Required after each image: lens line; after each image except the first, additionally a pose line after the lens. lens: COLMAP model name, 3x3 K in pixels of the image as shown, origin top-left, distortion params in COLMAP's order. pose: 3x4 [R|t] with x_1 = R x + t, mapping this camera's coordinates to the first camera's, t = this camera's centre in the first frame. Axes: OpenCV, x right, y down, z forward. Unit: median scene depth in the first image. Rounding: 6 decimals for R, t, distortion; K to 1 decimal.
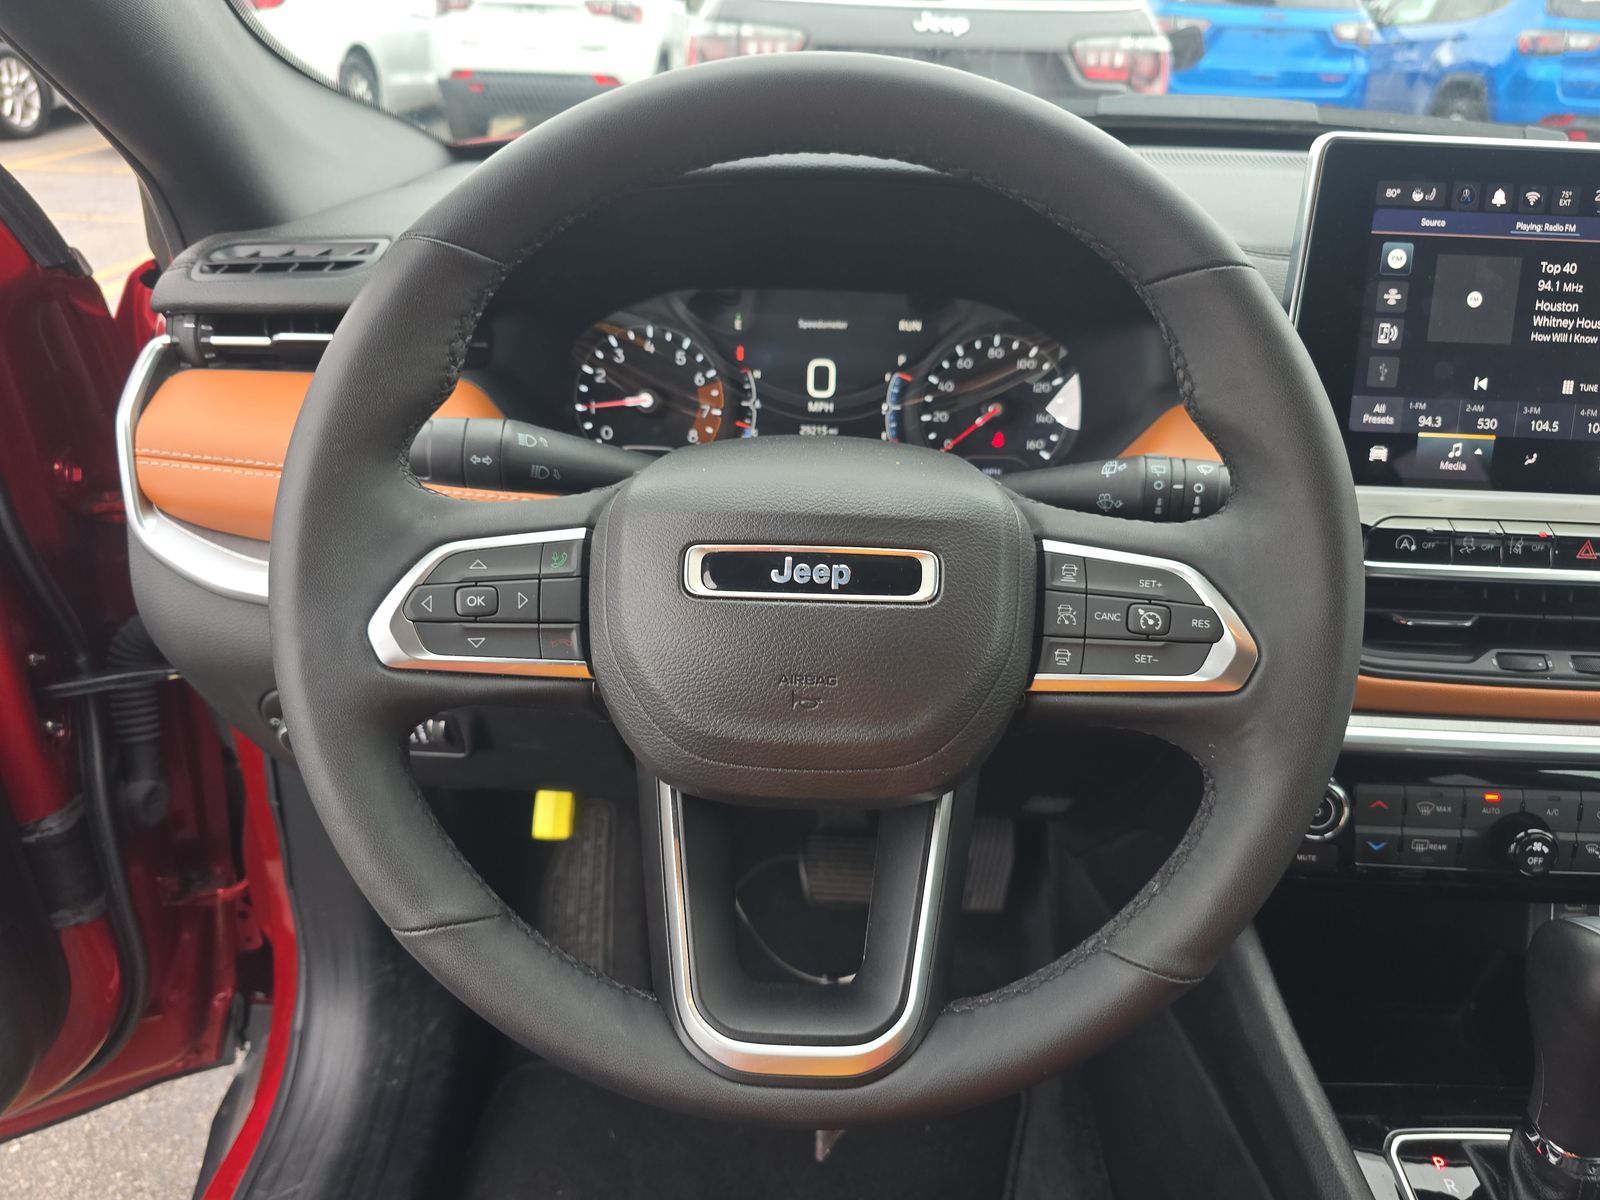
lens RADIAL K [[1095.5, 0, 802.6], [0, 1095.5, 599.3], [0, 0, 1]] dist [0.005884, 0.000057]
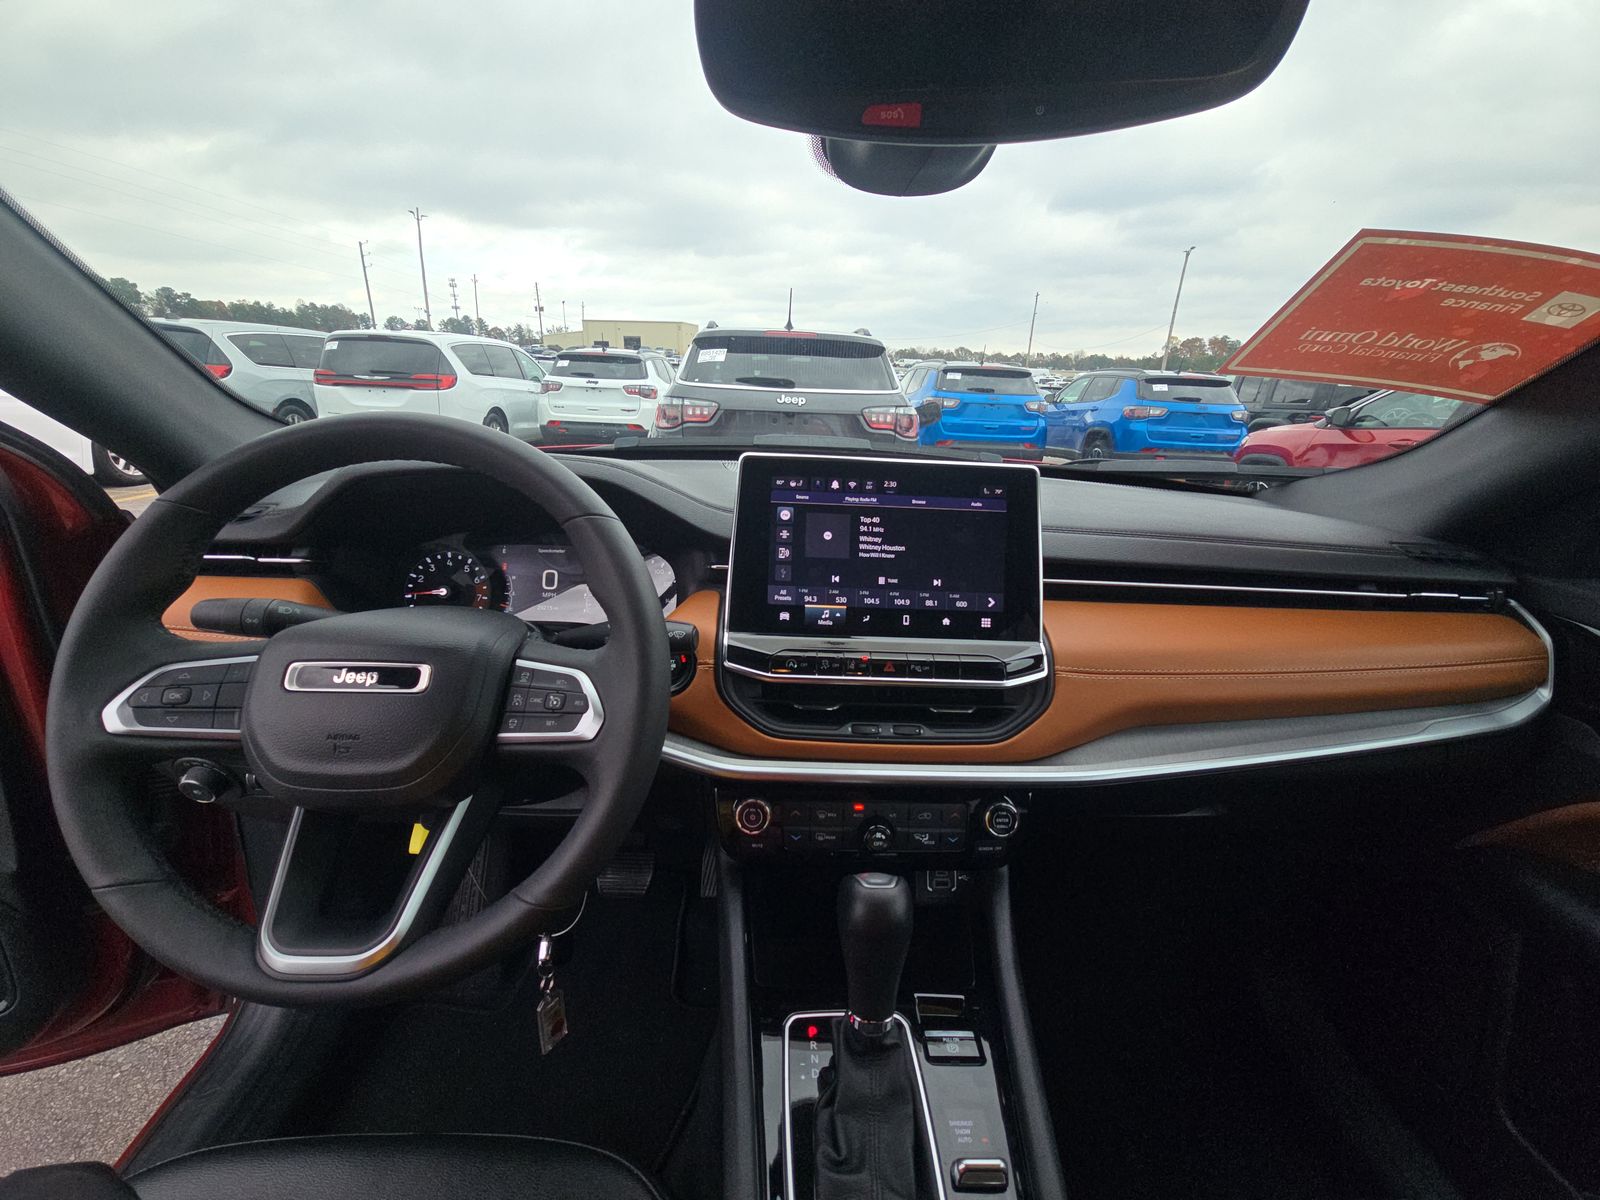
lens RADIAL K [[641.1, 0, 796.4], [0, 641.1, 609.7], [0, 0, 1]] dist [0.000700, -0.001788]
pose [[0.999046, -0.005618, 0.043298, 0.499749], [0.012696, 0.986217, -0.164970, 0.036168], [-0.041774, 0.165363, 0.985348, -0.071504]]
